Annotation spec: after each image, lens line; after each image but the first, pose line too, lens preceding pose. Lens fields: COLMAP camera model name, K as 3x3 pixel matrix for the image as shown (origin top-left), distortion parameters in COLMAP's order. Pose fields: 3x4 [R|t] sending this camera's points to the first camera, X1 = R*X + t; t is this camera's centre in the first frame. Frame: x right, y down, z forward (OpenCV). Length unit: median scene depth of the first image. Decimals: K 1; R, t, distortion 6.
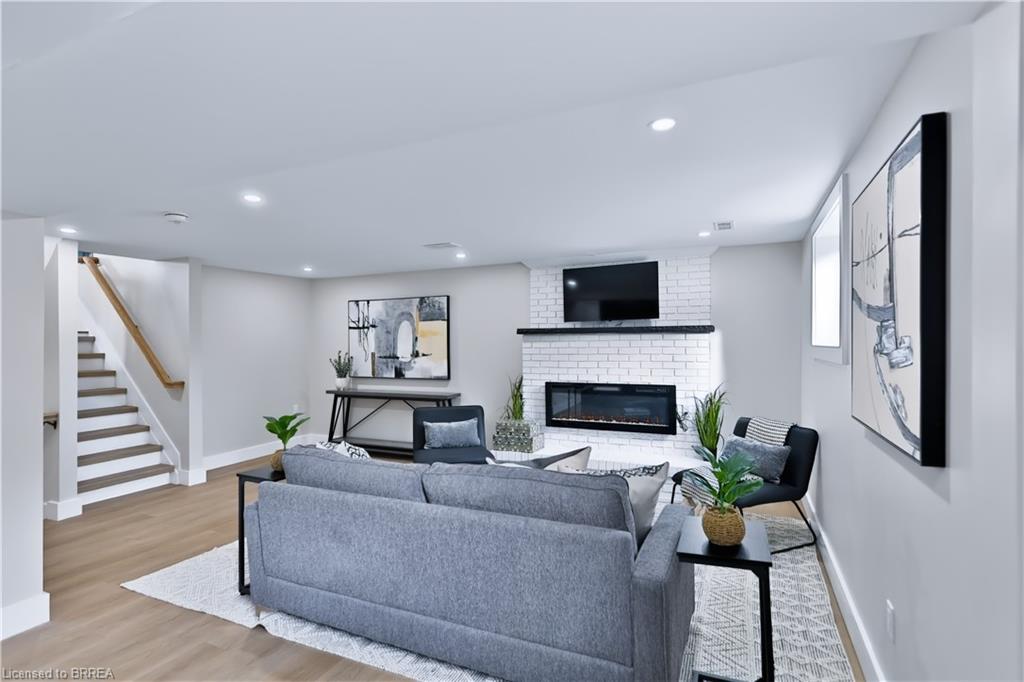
lens RADIAL K [[500.3, 0, 516.5], [0, 500.3, 345.0], [0, 0, 1]] dist [-0.001441, -0.000136]
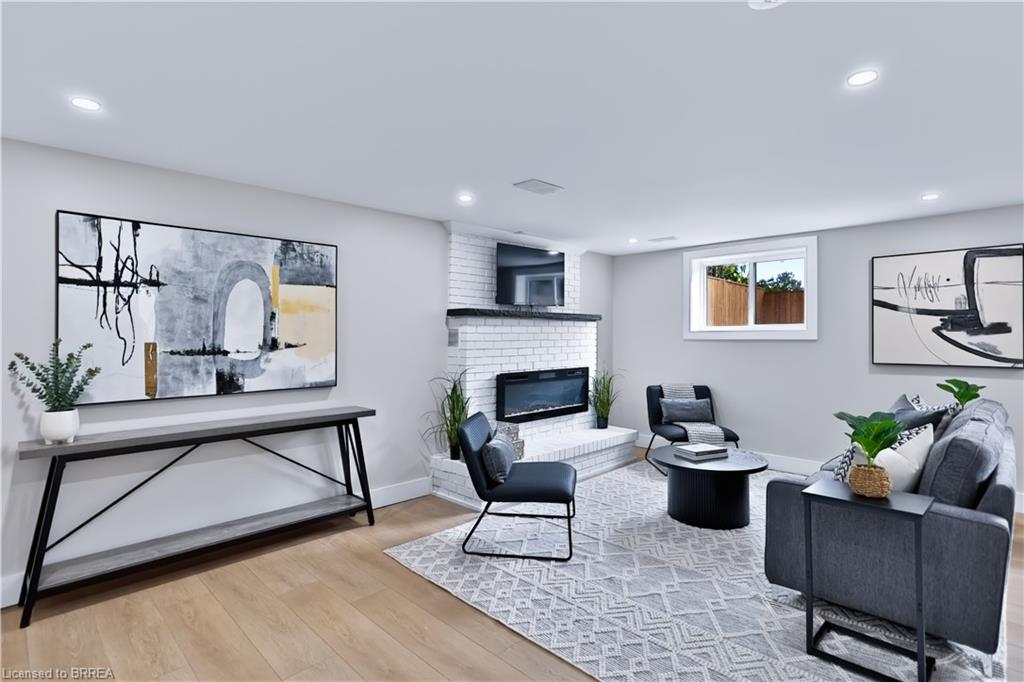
lens RADIAL K [[500.3, 0, 506.1], [0, 500.3, 333.1], [0, 0, 1]] dist [-0.001441, -0.000136]
pose [[0.366422, 0.010124, 0.930394, -0.595379], [0.003847, 0.999916, -0.012395, 0.013367], [-0.930441, 0.008121, 0.366352, 0.566902]]
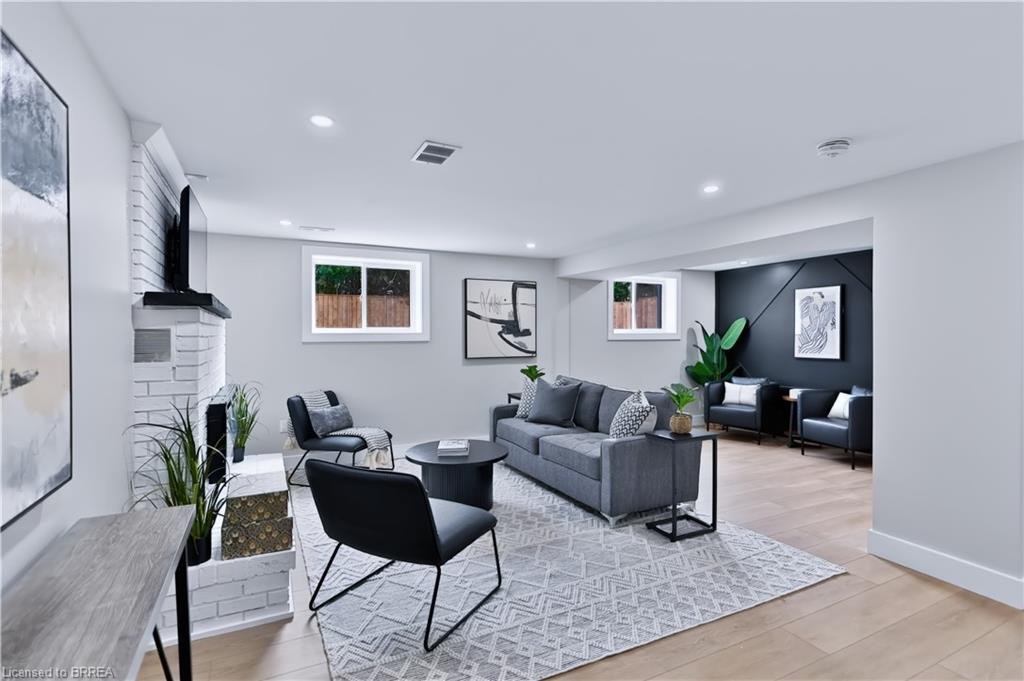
lens RADIAL K [[500.3, 0, 508.0], [0, 500.3, 338.5], [0, 0, 1]] dist [-0.001441, -0.000136]
pose [[-0.763529, 0.003276, 0.645765, -0.421128], [0.010832, 0.999911, 0.007735, 0.006007], [-0.645683, 0.012901, -0.763497, 0.995389]]
